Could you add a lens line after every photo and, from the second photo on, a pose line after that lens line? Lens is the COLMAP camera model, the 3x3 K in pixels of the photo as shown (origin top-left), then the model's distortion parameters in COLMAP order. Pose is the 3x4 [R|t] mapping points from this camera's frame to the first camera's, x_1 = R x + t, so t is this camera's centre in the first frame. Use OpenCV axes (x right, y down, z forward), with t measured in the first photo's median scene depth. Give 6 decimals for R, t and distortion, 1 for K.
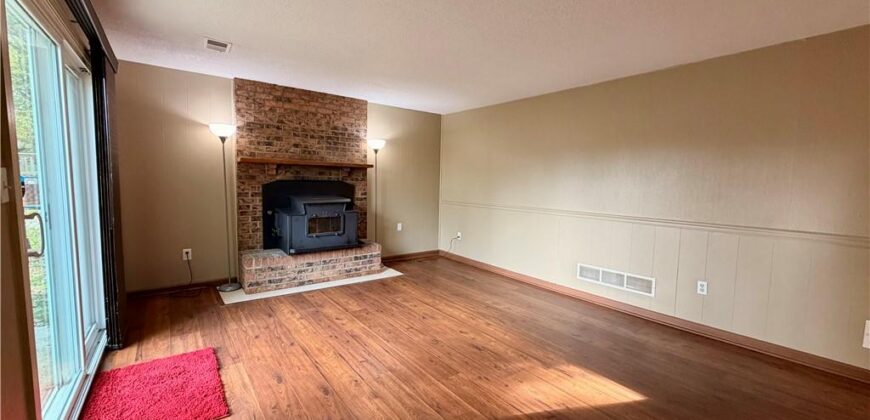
lens RADIAL K [[347.8, 0, 434.6], [0, 347.8, 209.3], [0, 0, 1]] dist [0.002586, -0.000444]
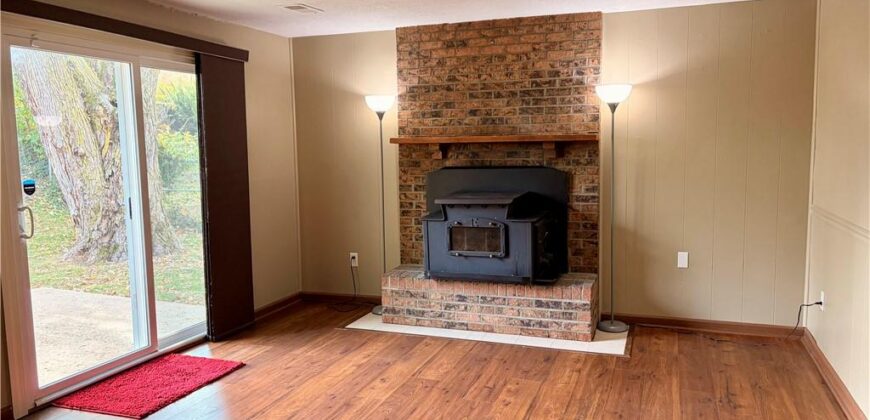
lens RADIAL K [[652.4, 0, 434.1], [0, 652.4, 218.3], [0, 0, 1]] dist [0.047468, -0.047677]
pose [[0.539094, 0.063247, -0.839868, 0.629815], [-0.043473, 0.997937, 0.047246, -0.045058], [0.841123, 0.011041, 0.540731, 0.311823]]
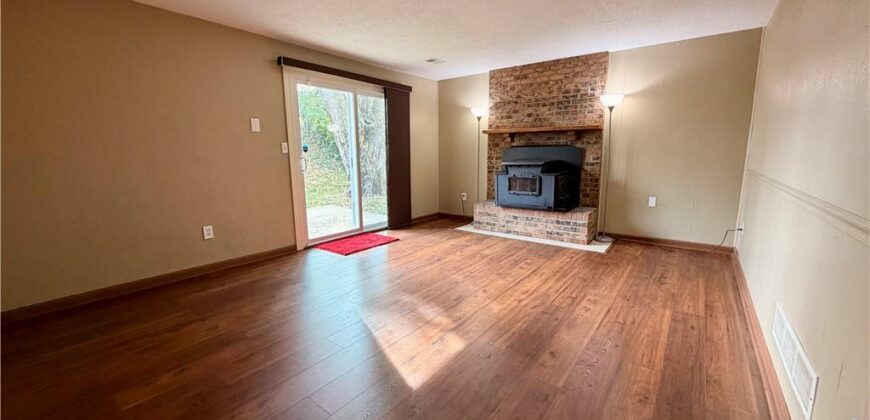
lens RADIAL K [[347.8, 0, 433.1], [0, 347.8, 210.2], [0, 0, 1]] dist [0.002586, -0.000444]
pose [[0.259835, 0.134225, -0.956279, 0.708763], [-0.065394, 0.990465, 0.121255, 0.009204], [0.963436, 0.031028, 0.266135, 0.428085]]
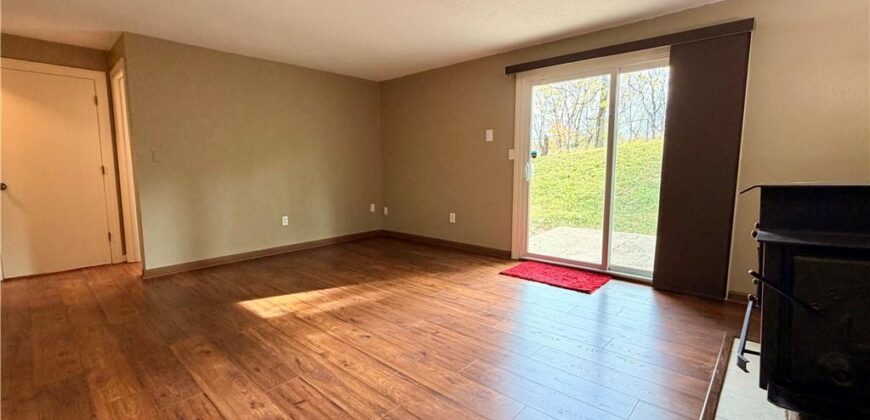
lens RADIAL K [[374.6, 0, 432.2], [0, 374.6, 210.6], [0, 0, 1]] dist [0.001489, 0.000182]
pose [[-0.985179, 0.003756, -0.171488, 0.057449], [-0.030449, 0.980053, 0.196392, -0.063944], [0.168805, 0.198703, -0.965413, 1.297946]]
